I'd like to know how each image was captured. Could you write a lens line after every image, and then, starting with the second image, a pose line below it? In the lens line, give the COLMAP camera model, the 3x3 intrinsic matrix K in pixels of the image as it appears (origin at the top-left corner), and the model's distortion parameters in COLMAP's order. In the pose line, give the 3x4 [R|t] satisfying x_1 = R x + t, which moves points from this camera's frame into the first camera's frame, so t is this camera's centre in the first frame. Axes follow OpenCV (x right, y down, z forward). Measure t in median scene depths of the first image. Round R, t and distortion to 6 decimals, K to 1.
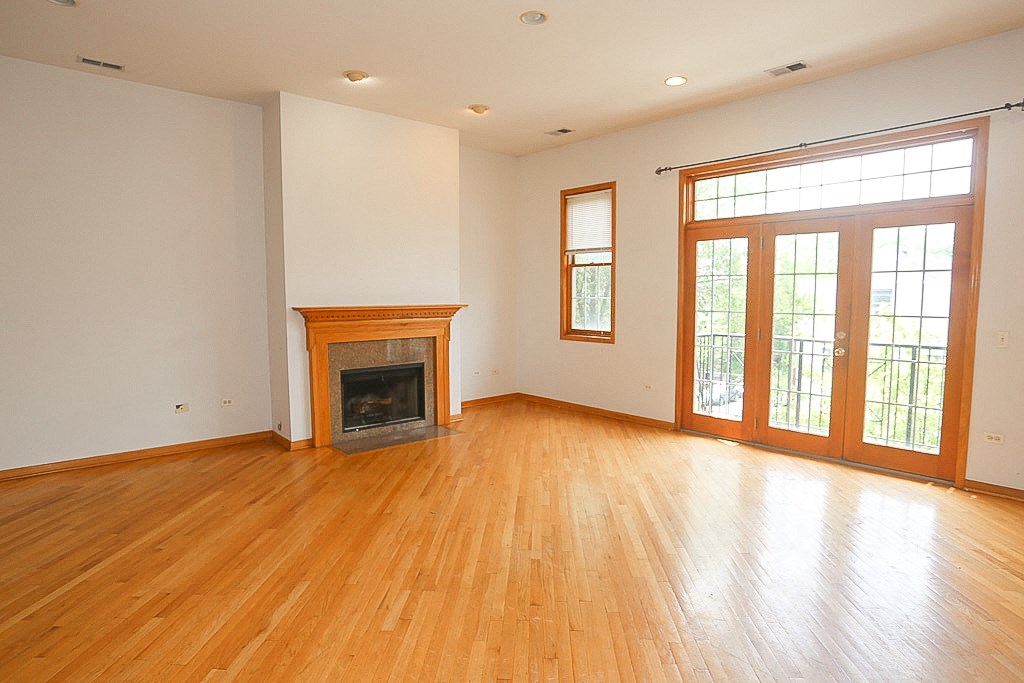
lens RADIAL K [[553.1, 0, 502.3], [0, 553.1, 338.6], [0, 0, 1]] dist [-0.042718, 0.002060]
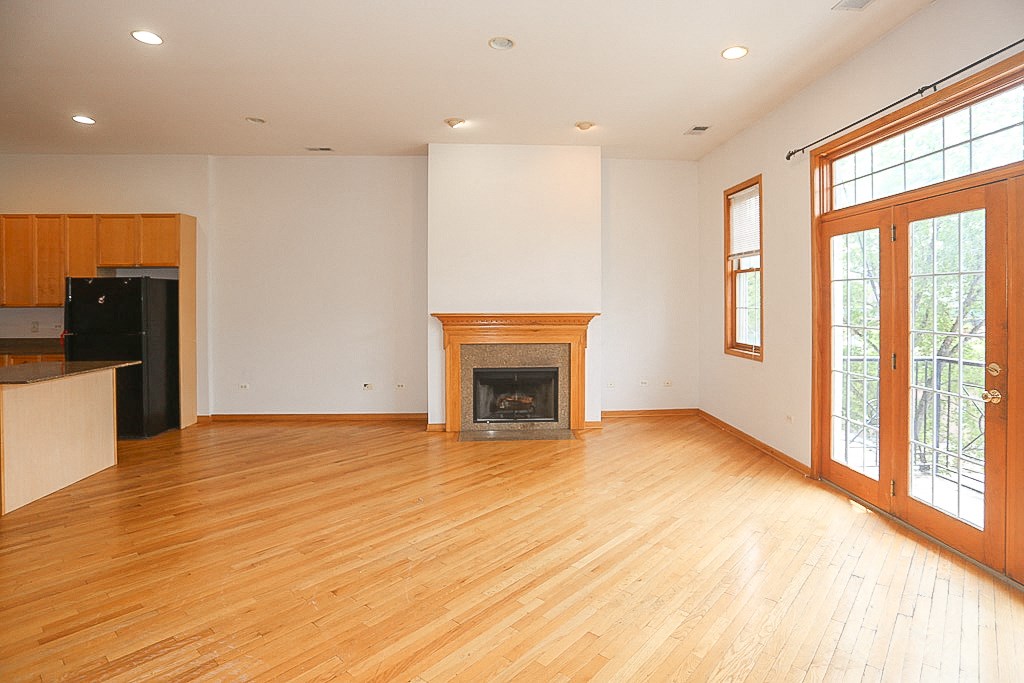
lens RADIAL K [[525.4, 0, 554.7], [0, 525.4, 301.9], [0, 0, 1]] dist [-0.041544, 0.001449]
pose [[0.813640, 0.002743, -0.581362, 0.458615], [-0.049656, 0.996662, -0.064794, -0.016926], [0.579244, 0.081587, 0.811061, 0.178324]]
